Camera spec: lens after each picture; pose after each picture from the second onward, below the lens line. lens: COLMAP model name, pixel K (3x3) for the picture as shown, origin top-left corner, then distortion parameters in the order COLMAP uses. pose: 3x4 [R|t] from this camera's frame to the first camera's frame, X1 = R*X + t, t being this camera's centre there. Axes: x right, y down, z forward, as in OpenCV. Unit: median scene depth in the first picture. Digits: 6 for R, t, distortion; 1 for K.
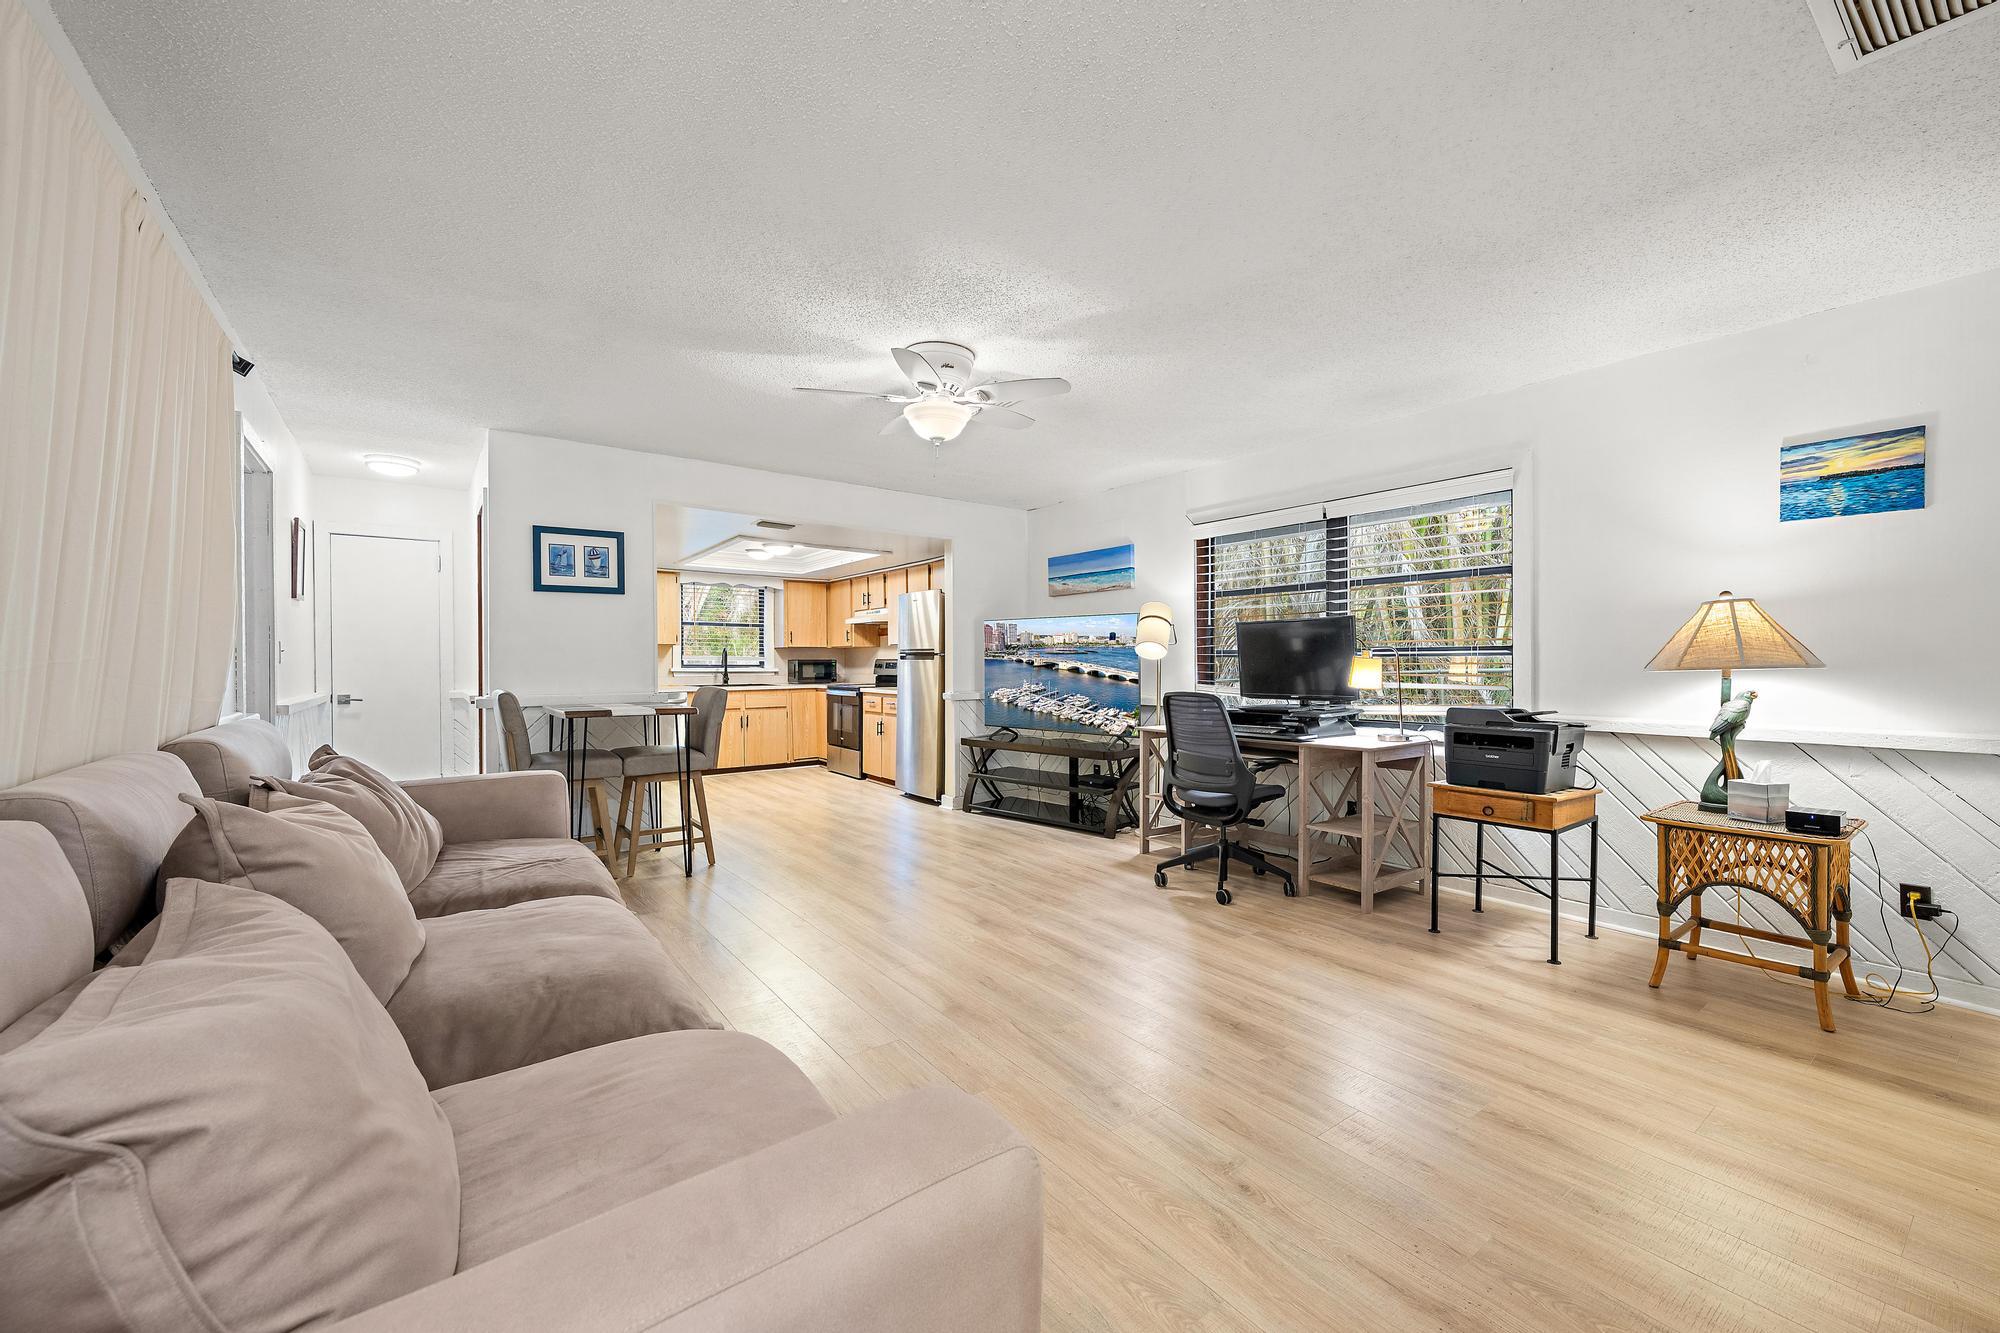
lens RADIAL K [[799.4, 0, 1004.0], [0, 799.4, 673.0], [0, 0, 1]] dist [-0.002366, -0.000102]
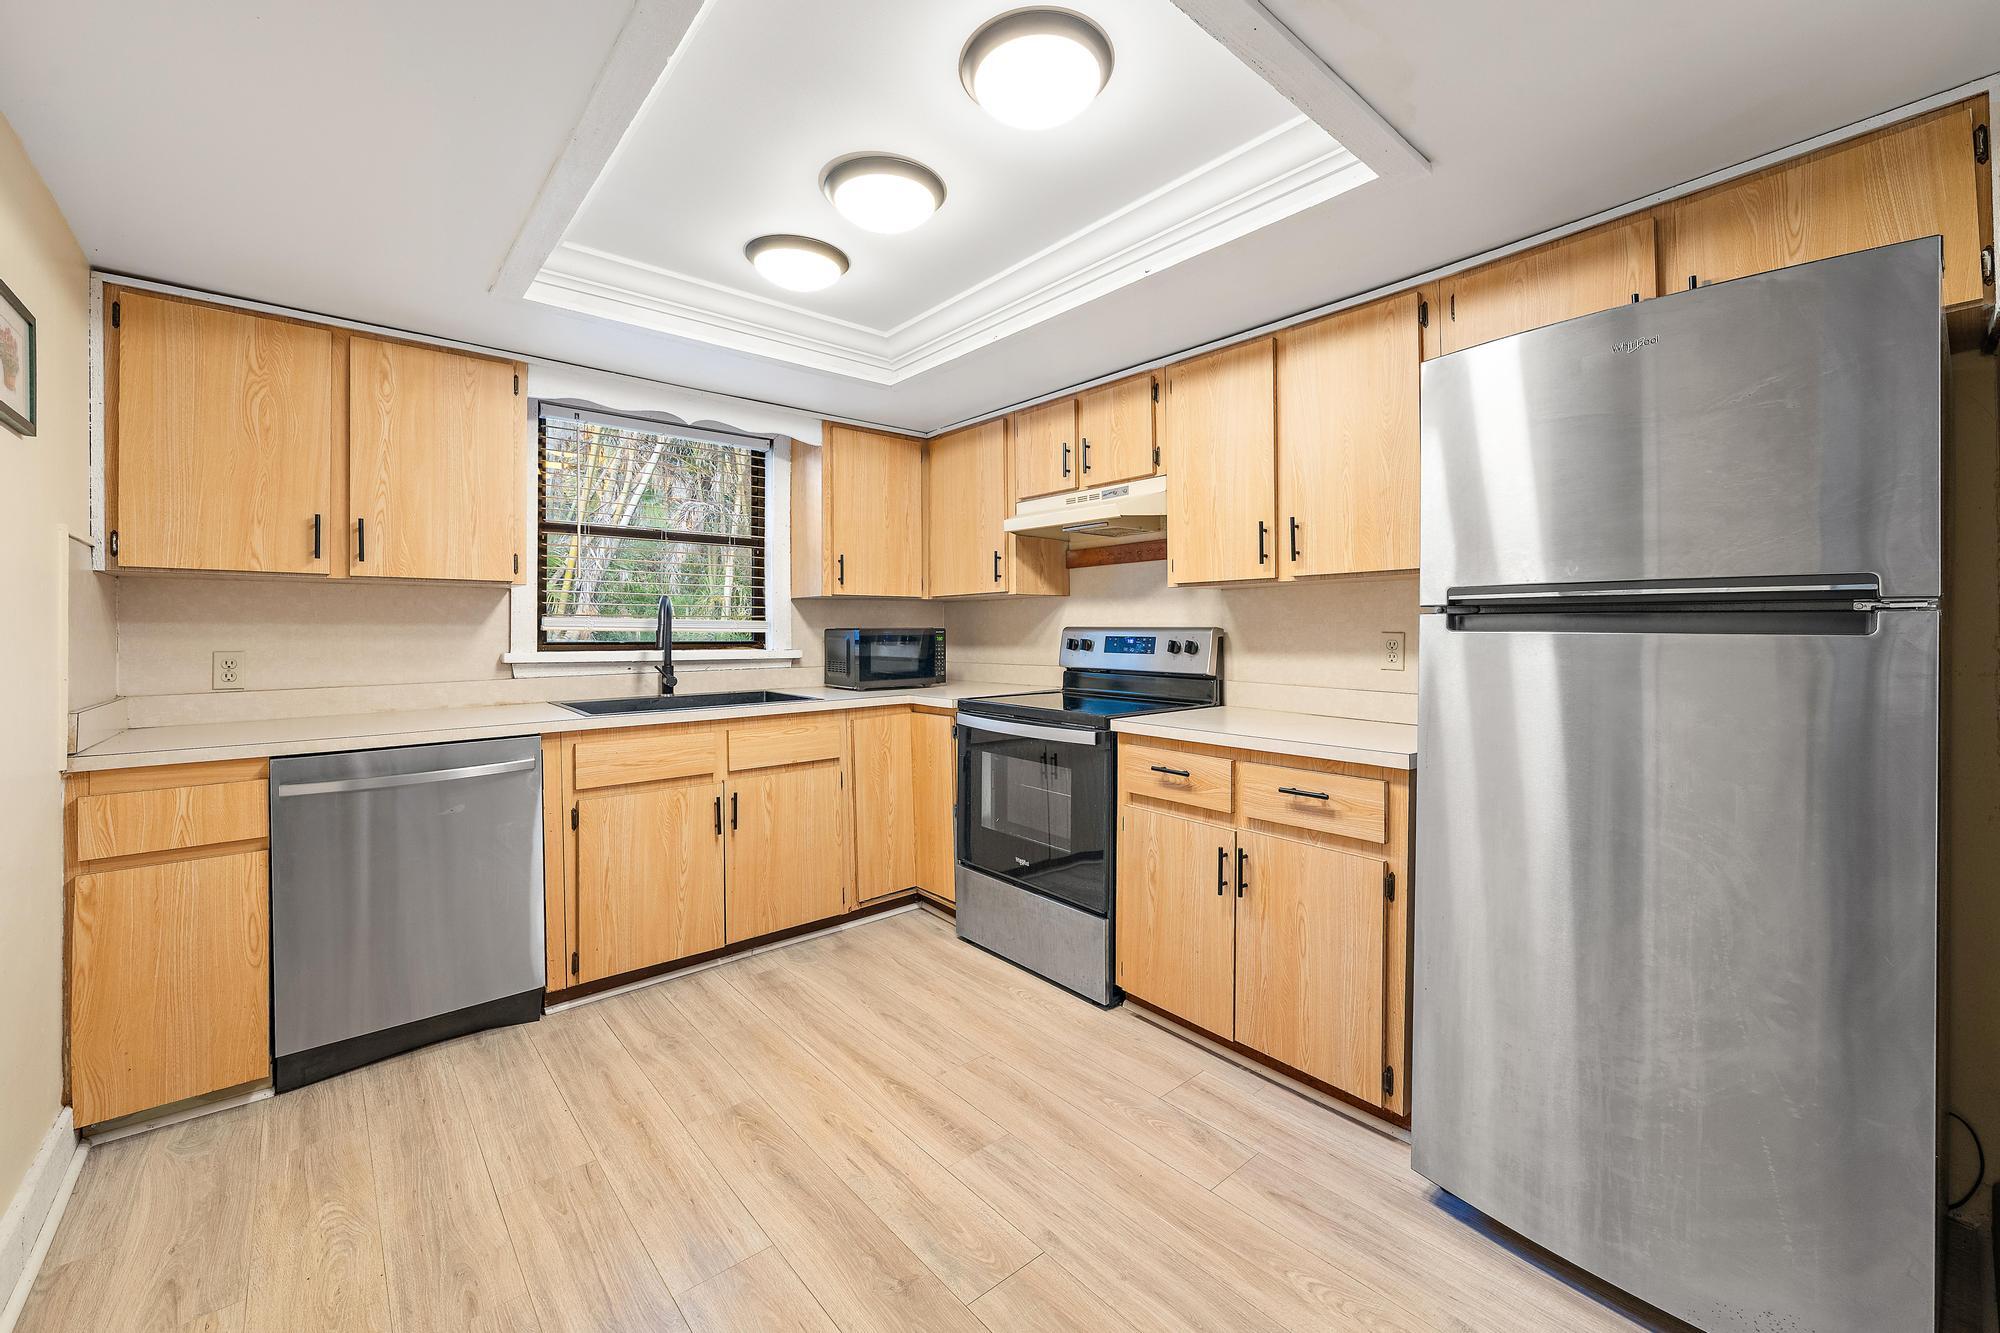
lens RADIAL K [[799.4, 0, 1006.8], [0, 799.4, 626.0], [0, 0, 1]] dist [-0.002366, -0.000102]
pose [[0.996781, -0.000007, 0.080173, -0.244764], [0.001236, 0.999883, -0.015278, -0.013054], [-0.080164, 0.015328, 0.996664, 0.685603]]
